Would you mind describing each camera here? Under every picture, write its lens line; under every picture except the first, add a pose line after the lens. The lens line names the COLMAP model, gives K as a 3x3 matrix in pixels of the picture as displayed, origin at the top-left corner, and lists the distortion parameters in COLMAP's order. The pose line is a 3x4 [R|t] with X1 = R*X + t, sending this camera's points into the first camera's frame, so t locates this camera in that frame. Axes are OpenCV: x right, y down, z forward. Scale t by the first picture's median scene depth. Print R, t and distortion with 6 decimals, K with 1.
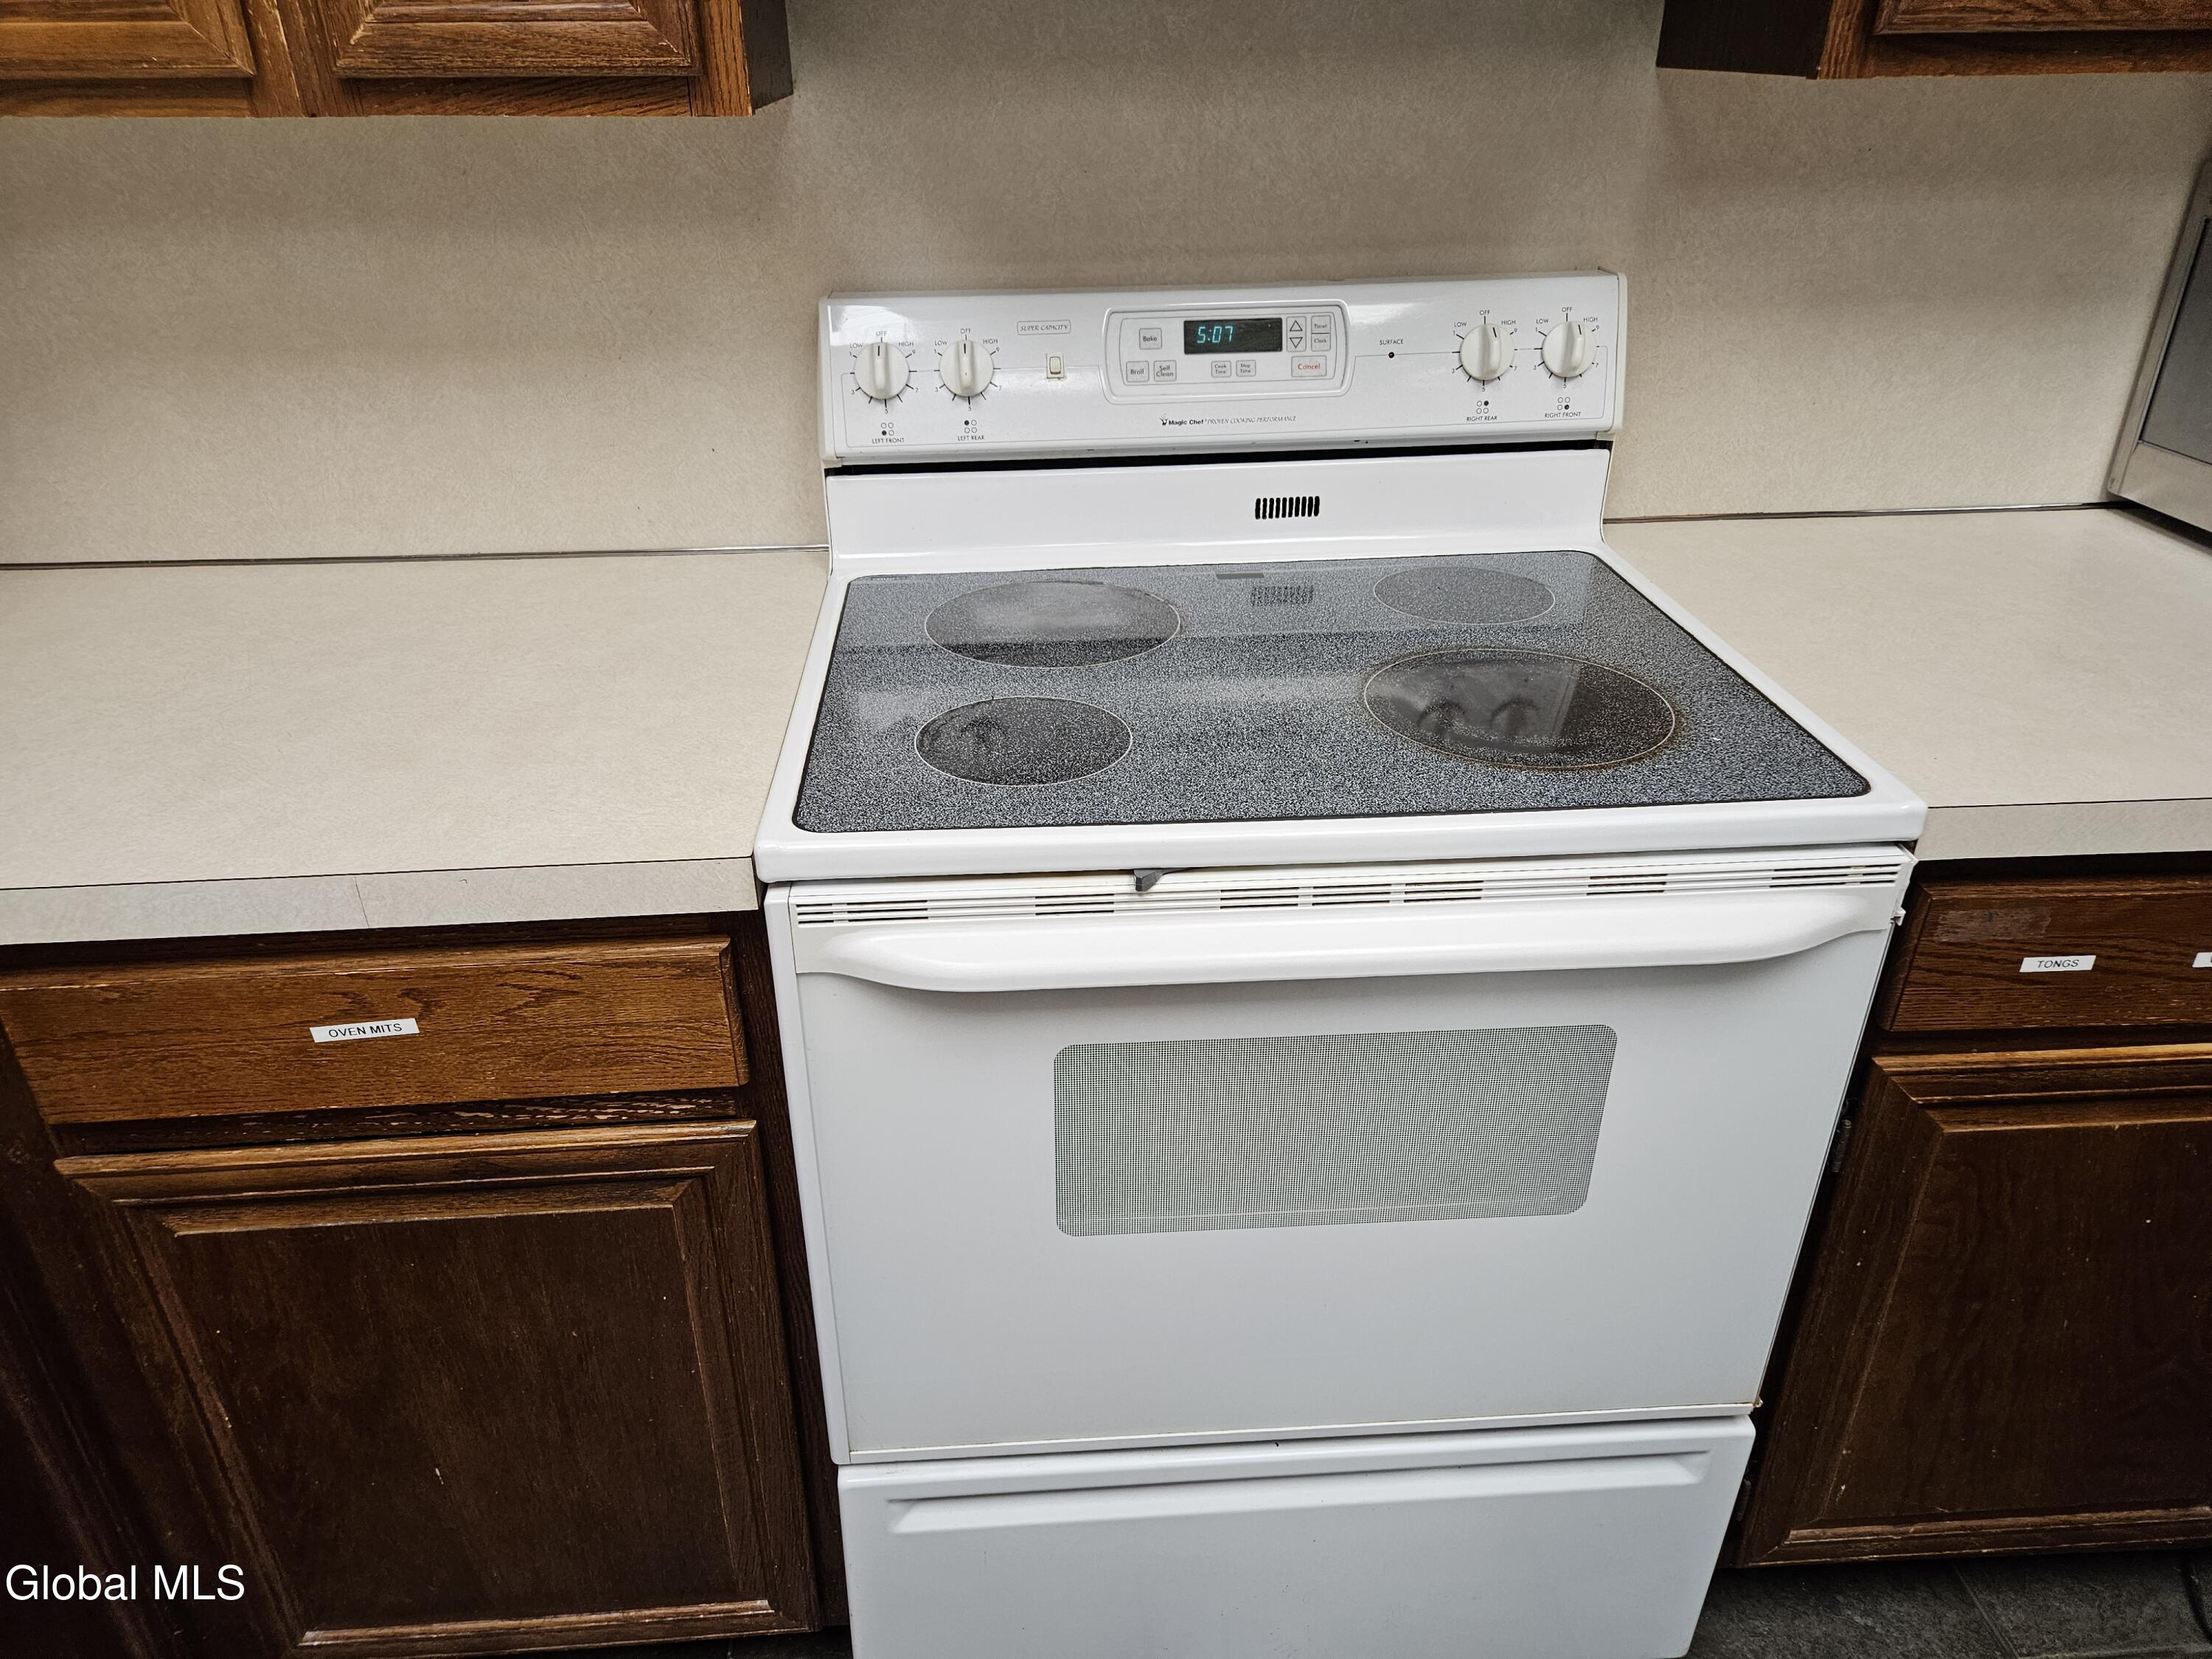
lens RADIAL K [[1479.2, 0, 1064.3], [0, 1479.2, 816.7], [0, 0, 1]] dist [0.055023, -0.040682]
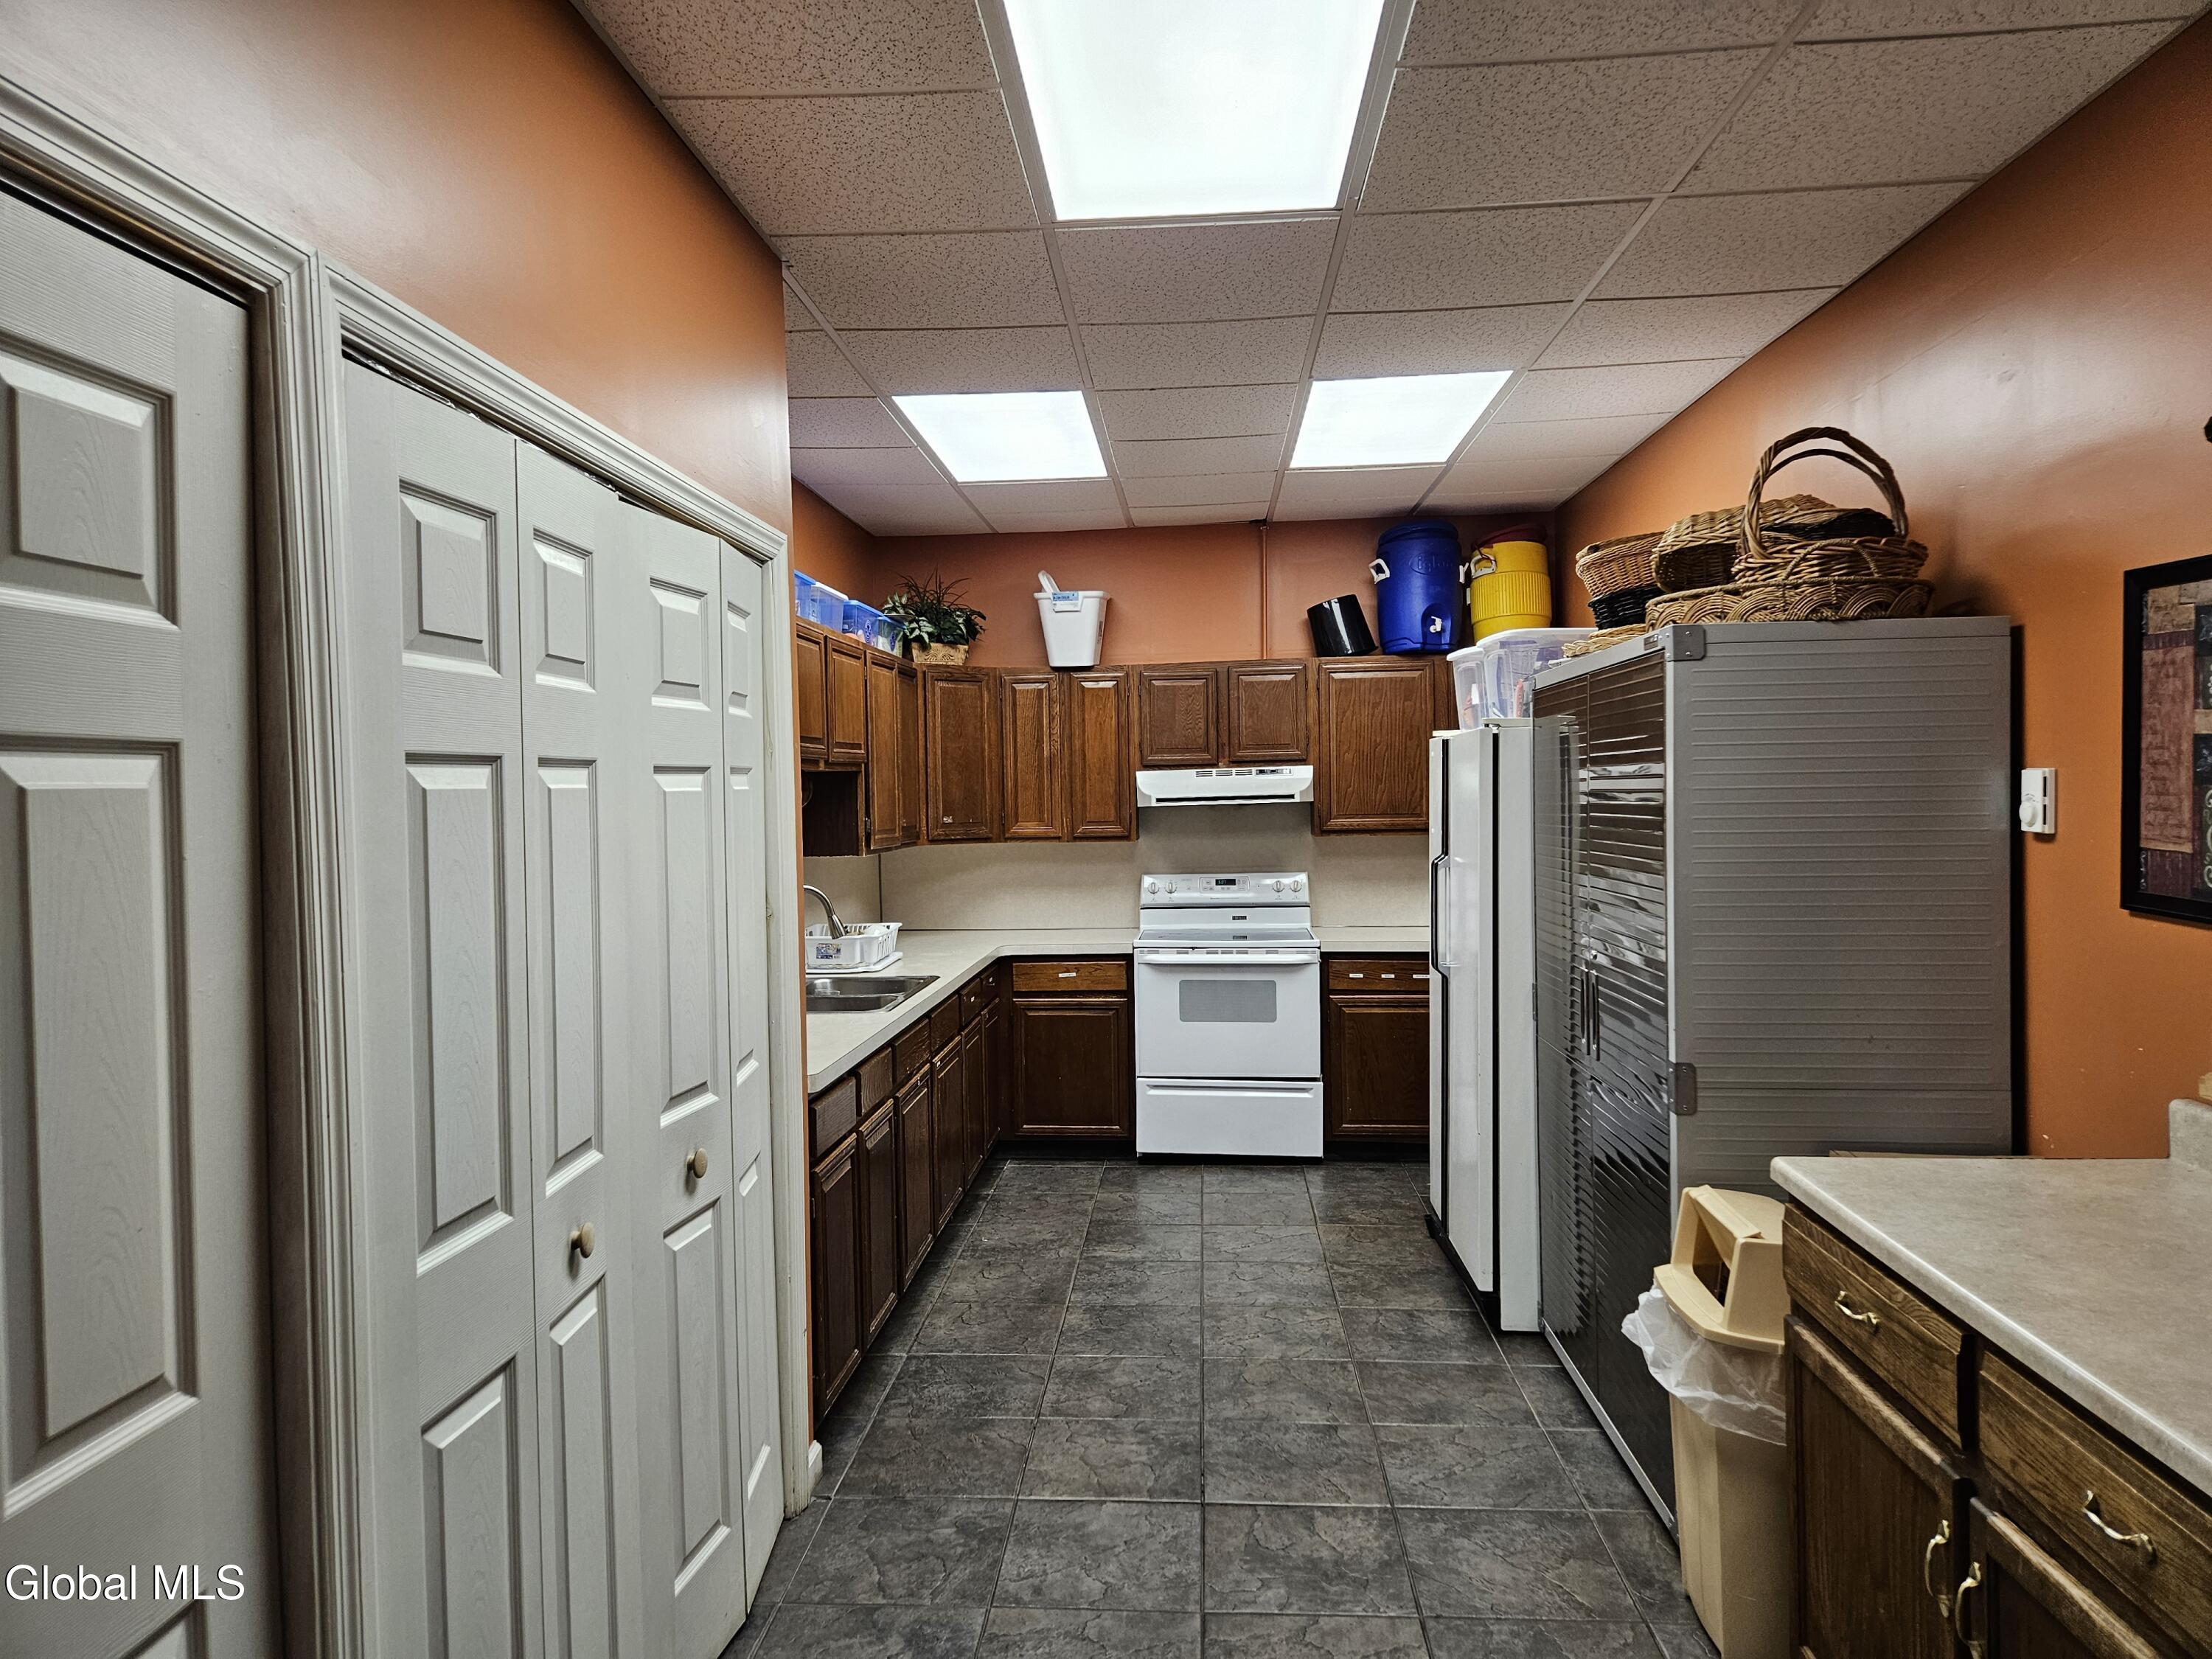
lens RADIAL K [[1479.2, 0, 1105.1], [0, 1479.2, 832.9], [0, 0, 1]] dist [0.055023, -0.040682]
pose [[0.991216, -0.002647, -0.132224, 0.372734], [-0.056085, 0.897026, -0.438405, 1.720859], [0.119769, 0.441970, 0.888998, -3.515572]]
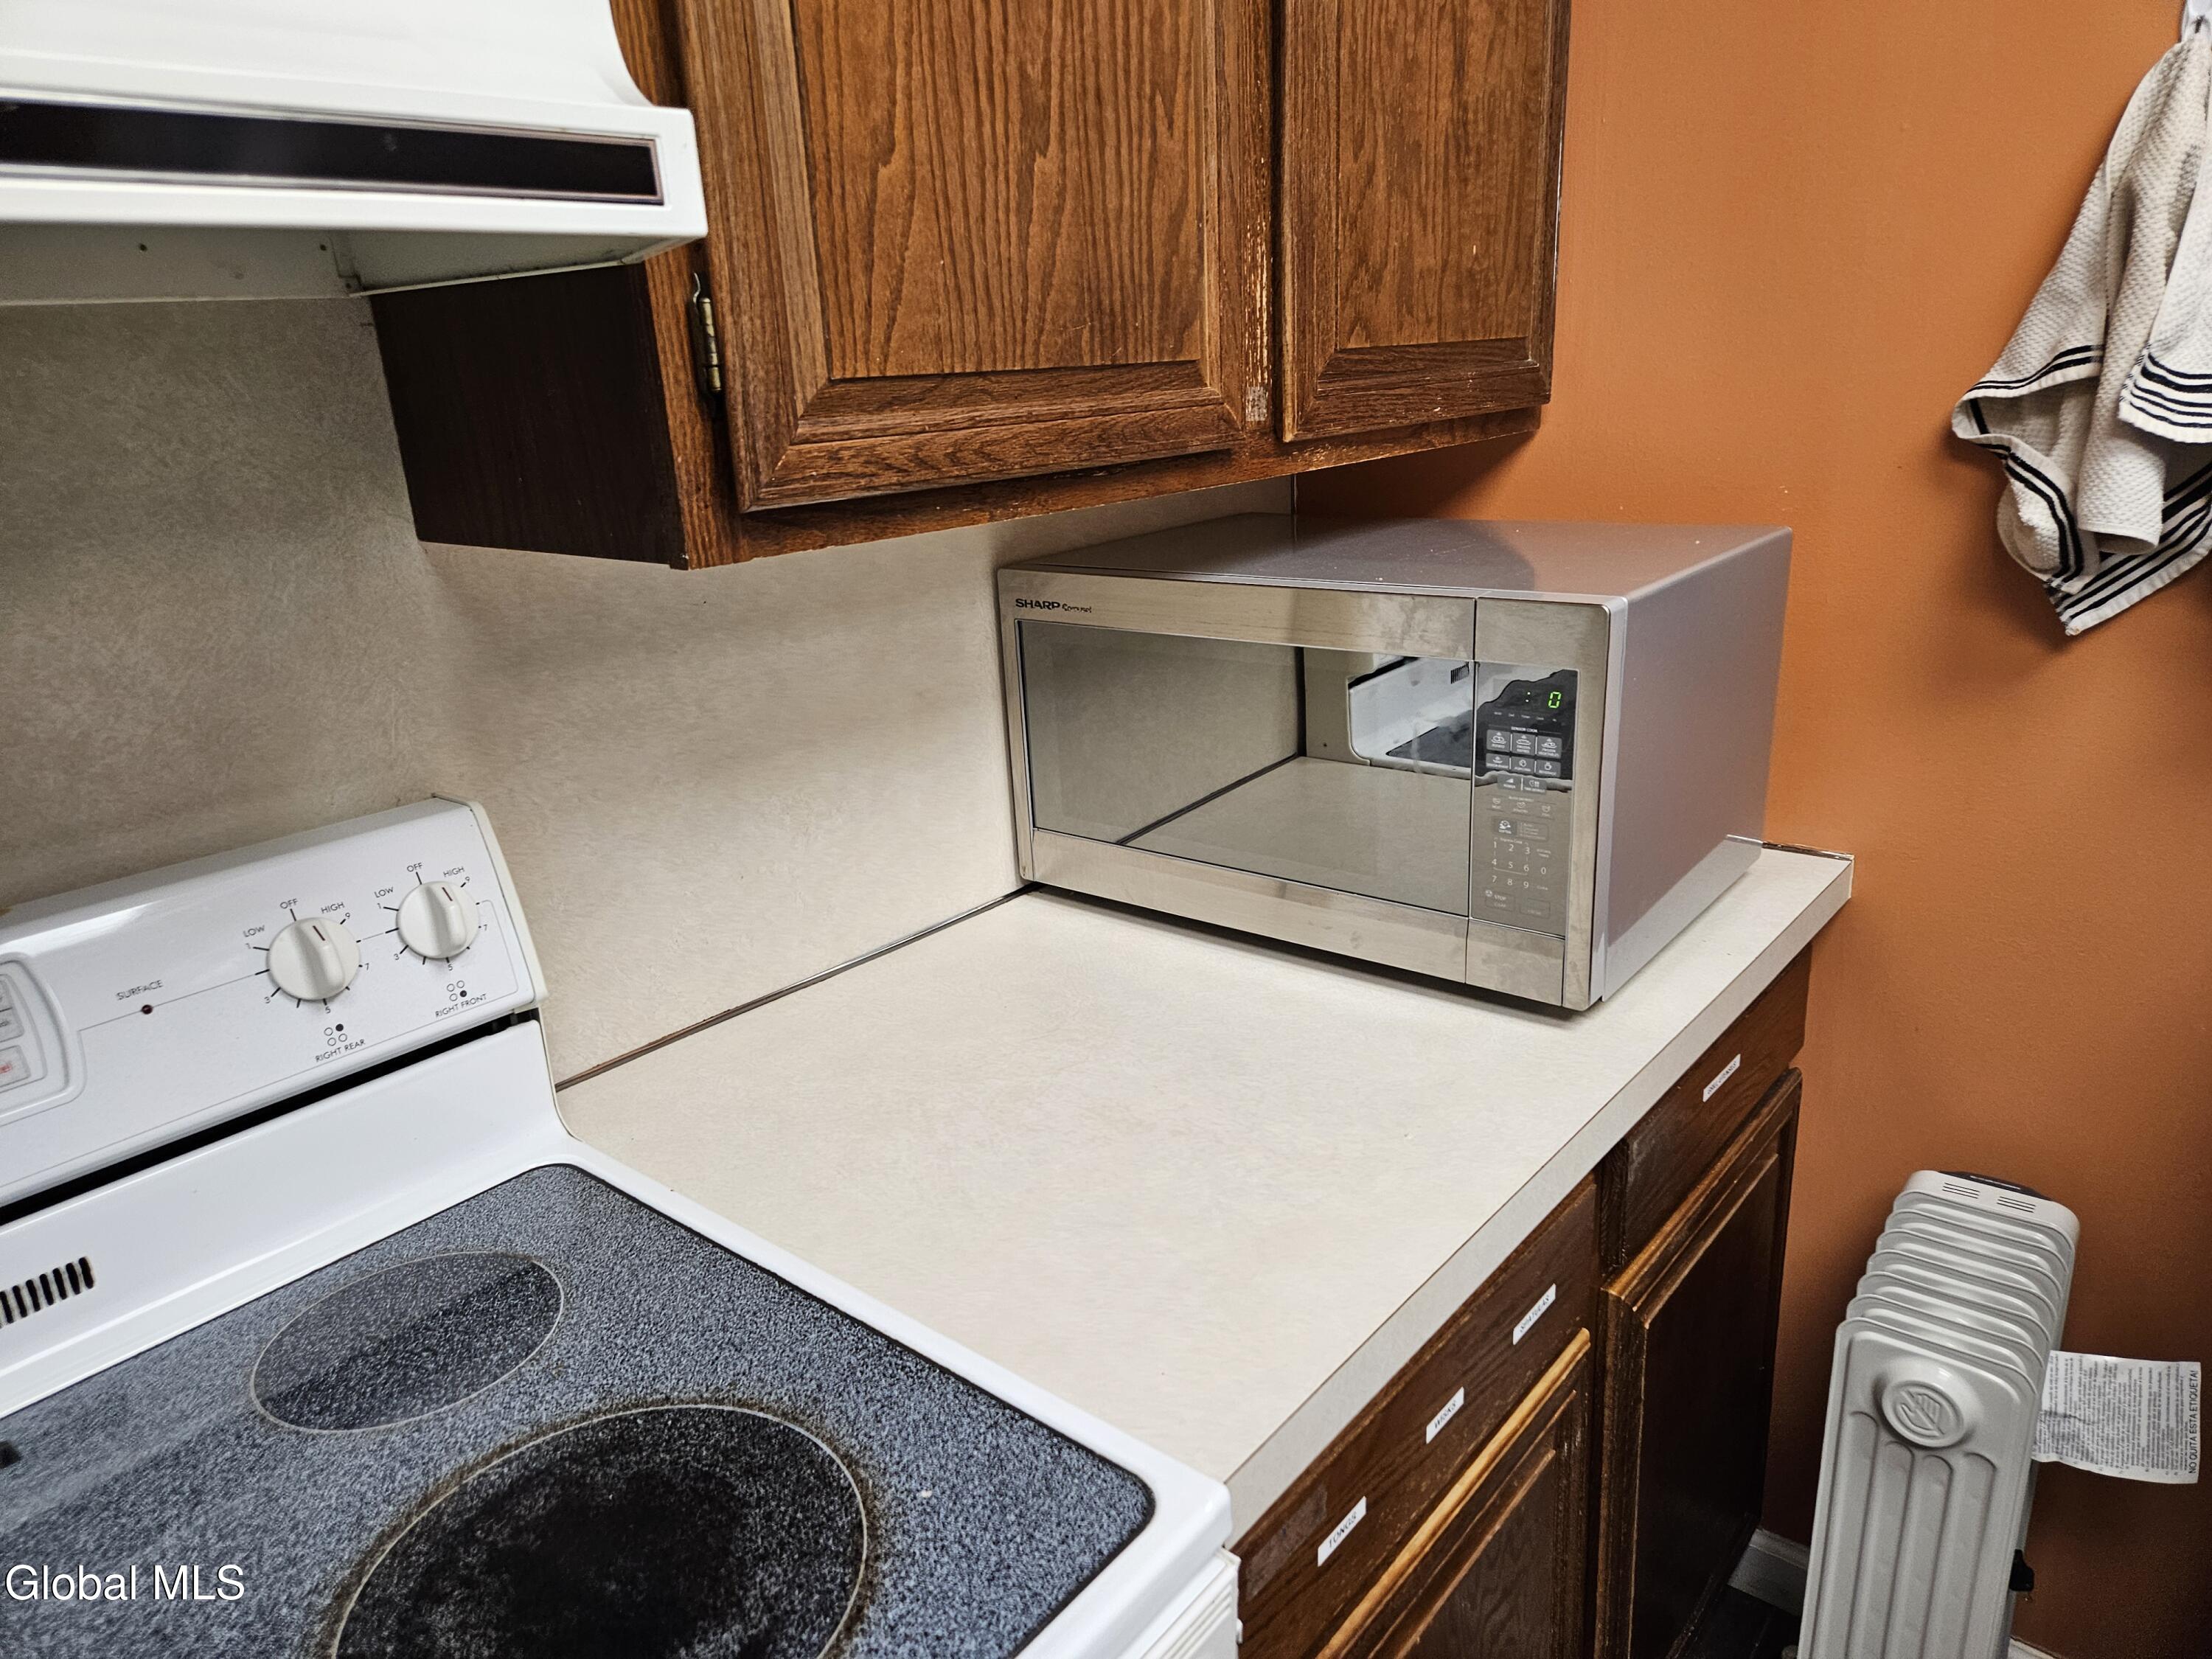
lens RADIAL K [[1479.2, 0, 1113.8], [0, 1479.2, 830.9], [0, 0, 1]] dist [0.055023, -0.040682]
pose [[0.678355, -0.238950, 0.694793, 0.081454], [0.376604, 0.925048, -0.049556, -0.203645], [-0.630875, 0.295278, 0.717501, 0.302115]]
